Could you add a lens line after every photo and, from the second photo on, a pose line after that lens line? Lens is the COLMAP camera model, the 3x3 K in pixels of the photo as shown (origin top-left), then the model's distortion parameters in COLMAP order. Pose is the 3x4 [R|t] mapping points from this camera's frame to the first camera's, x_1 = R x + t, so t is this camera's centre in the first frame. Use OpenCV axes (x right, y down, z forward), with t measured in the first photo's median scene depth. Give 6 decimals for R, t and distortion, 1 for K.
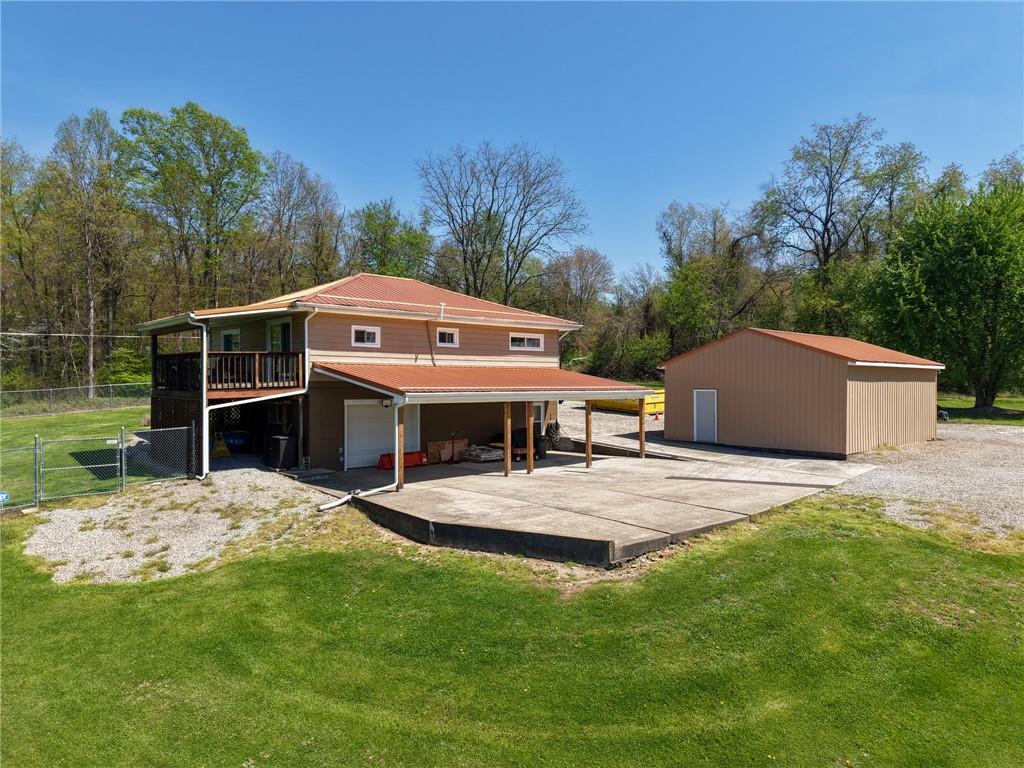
lens RADIAL K [[686.7, 0, 514.3], [0, 686.7, 387.6], [0, 0, 1]] dist [0.024816, -0.027208]
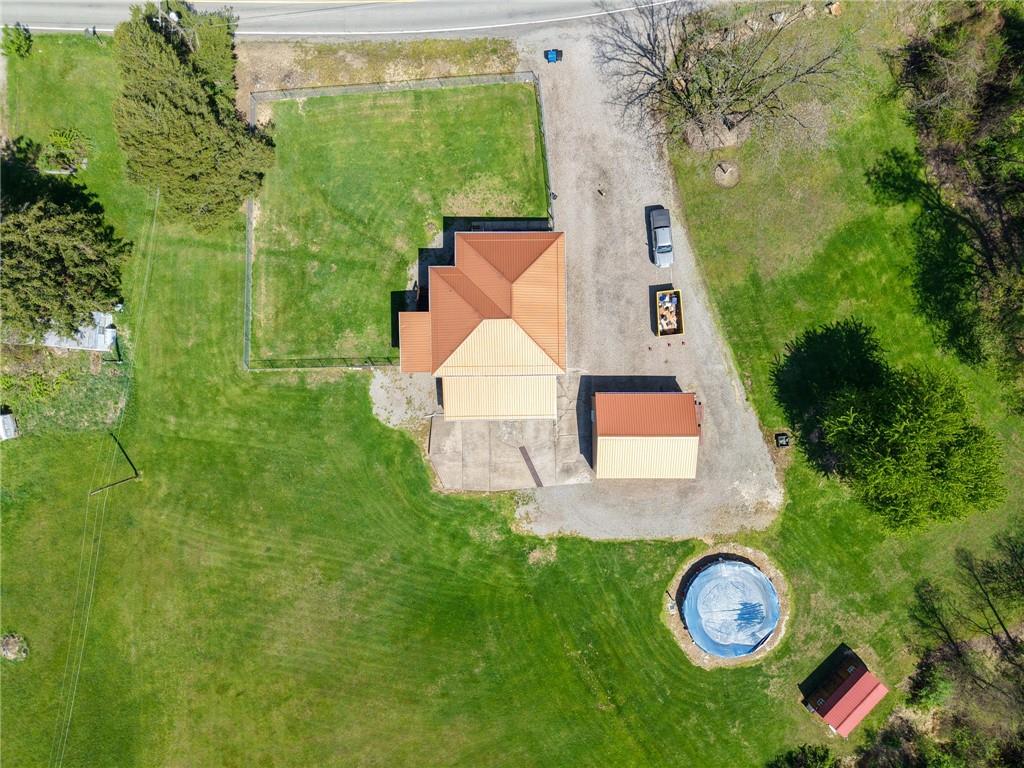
lens RADIAL K [[686.7, 0, 509.0], [0, 686.7, 387.2], [0, 0, 1]] dist [0.024816, -0.027208]
pose [[0.747579, 0.663626, 0.026942, -0.092193], [-0.015693, -0.022905, 0.999614, -2.870821], [0.663987, -0.747714, -0.006709, 1.084897]]
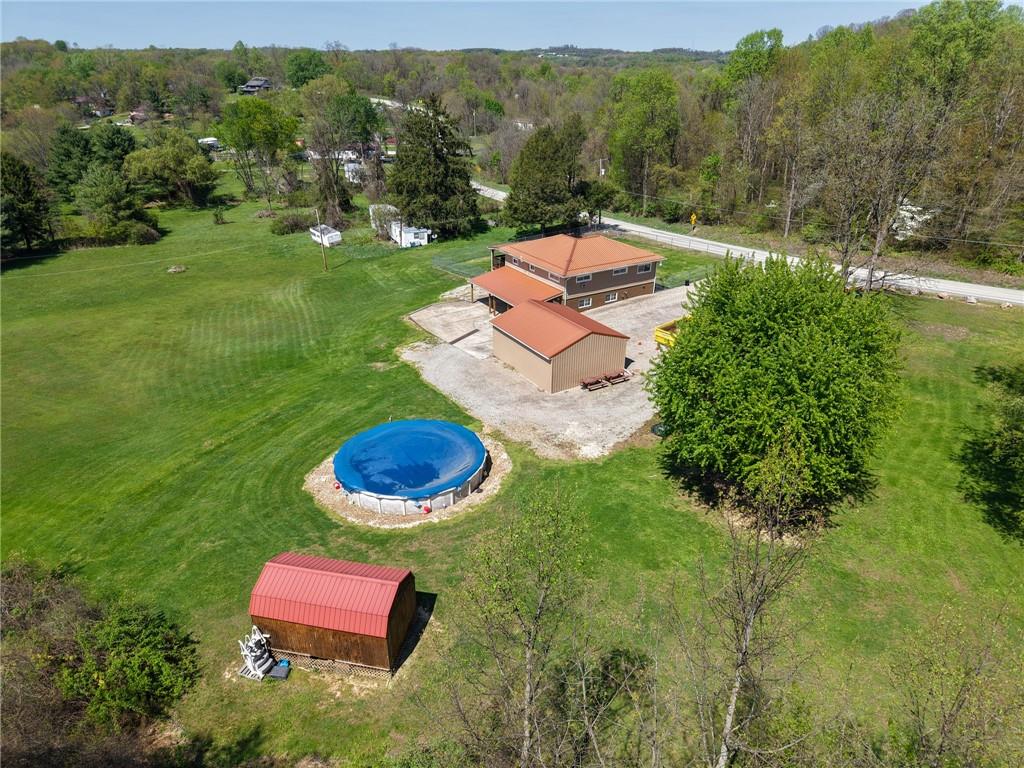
lens RADIAL K [[686.7, 0, 508.6], [0, 686.7, 383.1], [0, 0, 1]] dist [0.024816, -0.027208]
pose [[-0.193261, 0.424667, -0.884482, 2.898883], [-0.003200, 0.901200, 0.433393, -0.958687], [0.981142, 0.086588, -0.172807, 1.565176]]
